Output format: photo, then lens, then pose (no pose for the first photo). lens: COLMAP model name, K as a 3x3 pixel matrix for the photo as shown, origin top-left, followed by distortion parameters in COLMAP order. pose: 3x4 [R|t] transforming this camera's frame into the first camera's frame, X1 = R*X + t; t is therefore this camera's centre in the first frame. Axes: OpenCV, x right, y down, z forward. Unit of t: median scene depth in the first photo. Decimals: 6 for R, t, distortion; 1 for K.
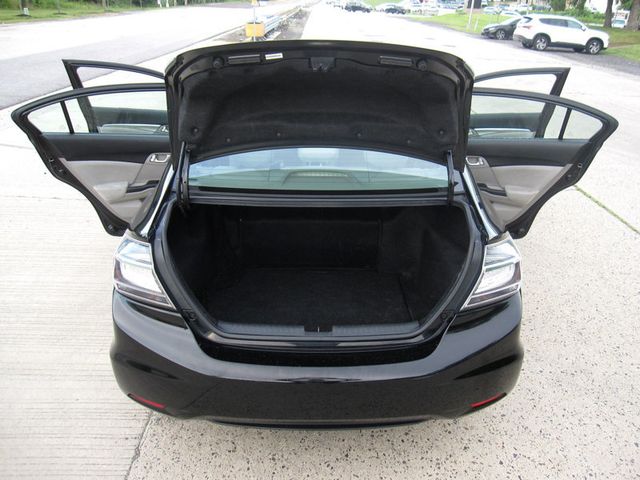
lens RADIAL K [[536.3, 0, 325.5], [0, 536.3, 237.8], [0, 0, 1]] dist [-0.058008, 0.037190]
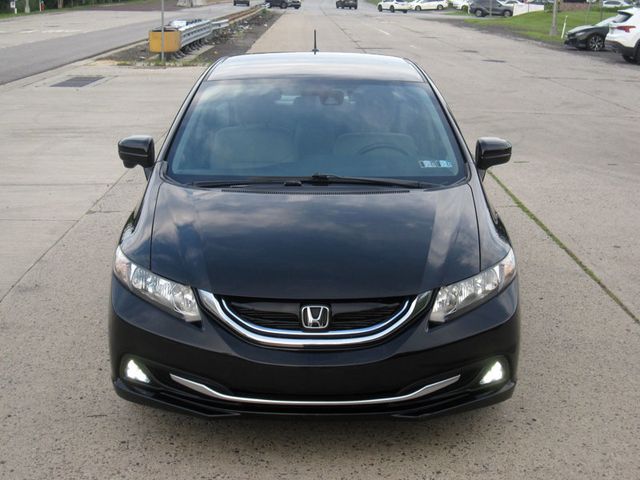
lens RADIAL K [[1074.7, 0, 317.0], [0, 1074.7, 239.9], [0, 0, 1]] dist [-0.156063, 0.000000]
pose [[0.999744, -0.020083, -0.010411, 0.032745], [0.017696, 0.981024, -0.193078, 0.044517], [0.014091, 0.192844, 0.981128, -0.094792]]
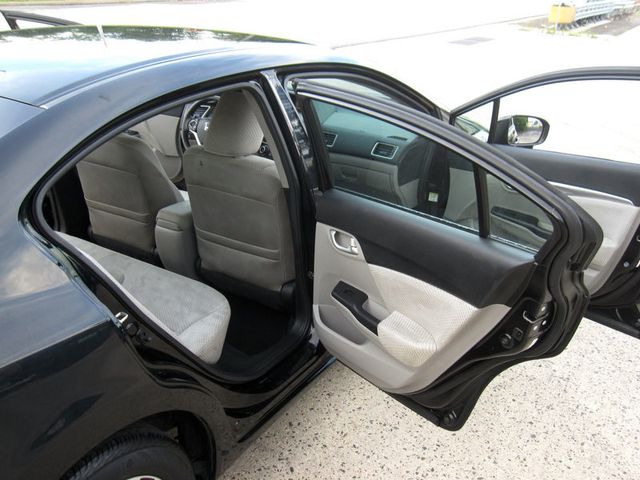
lens RADIAL K [[625.7, 0, 324.5], [0, 625.7, 238.0], [0, 0, 1]] dist [-0.062922, 0.000000]
pose [[0.848368, 0.212481, -0.484895, 0.052934], [-0.225363, 0.973736, 0.032397, -0.015047], [0.479044, 0.081793, 0.873972, 0.048006]]
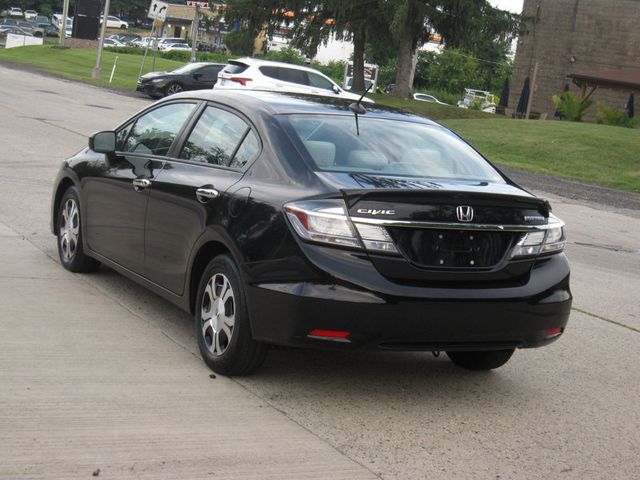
lens RADIAL K [[1281.5, 0, 320.5], [0, 1281.5, 239.0], [0, 0, 1]] dist [-0.067402, 0.000000]
pose [[0.891943, 0.014028, 0.451930, -0.097961], [0.098550, 0.969456, -0.224594, 0.044080], [-0.441277, 0.244863, 0.863317, -0.091401]]
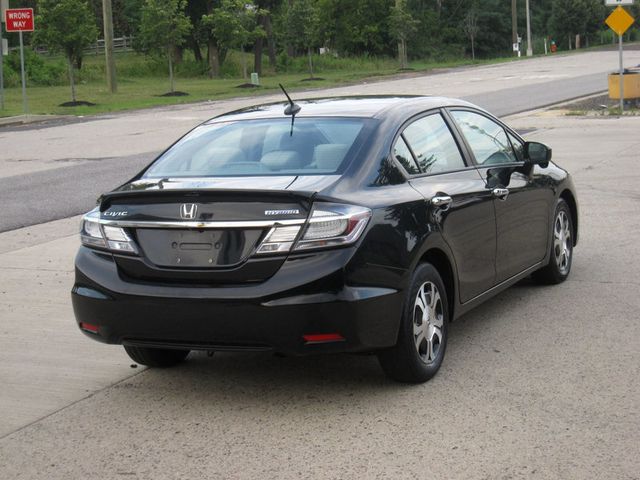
lens RADIAL K [[1285.7, 0, 316.7], [0, 1285.7, 241.1], [0, 0, 1]] dist [-0.135275, 0.000000]
pose [[0.895896, -0.009204, -0.444169, 0.093291], [-0.107289, 0.965710, -0.236417, 0.046583], [0.431114, 0.259459, 0.864188, -0.091823]]
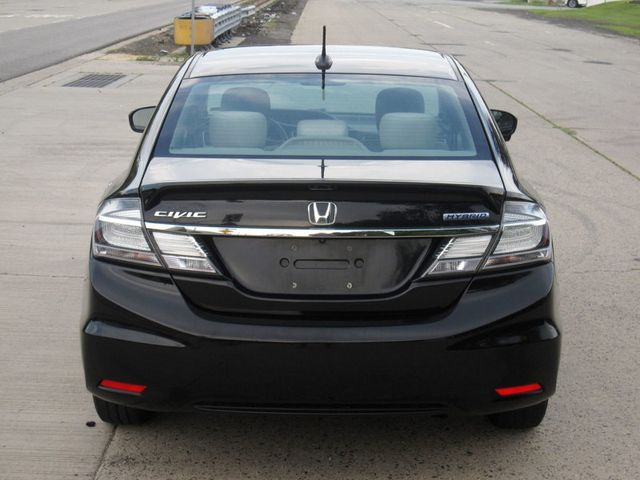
lens RADIAL K [[1285.7, 0, 324.4], [0, 1285.7, 241.3], [0, 0, 1]] dist [-0.135275, 0.000000]
pose [[0.999897, -0.004522, -0.013621, 0.001389], [0.001482, 0.976515, -0.215444, 0.030913], [0.014275, 0.215402, 0.976421, -0.063337]]
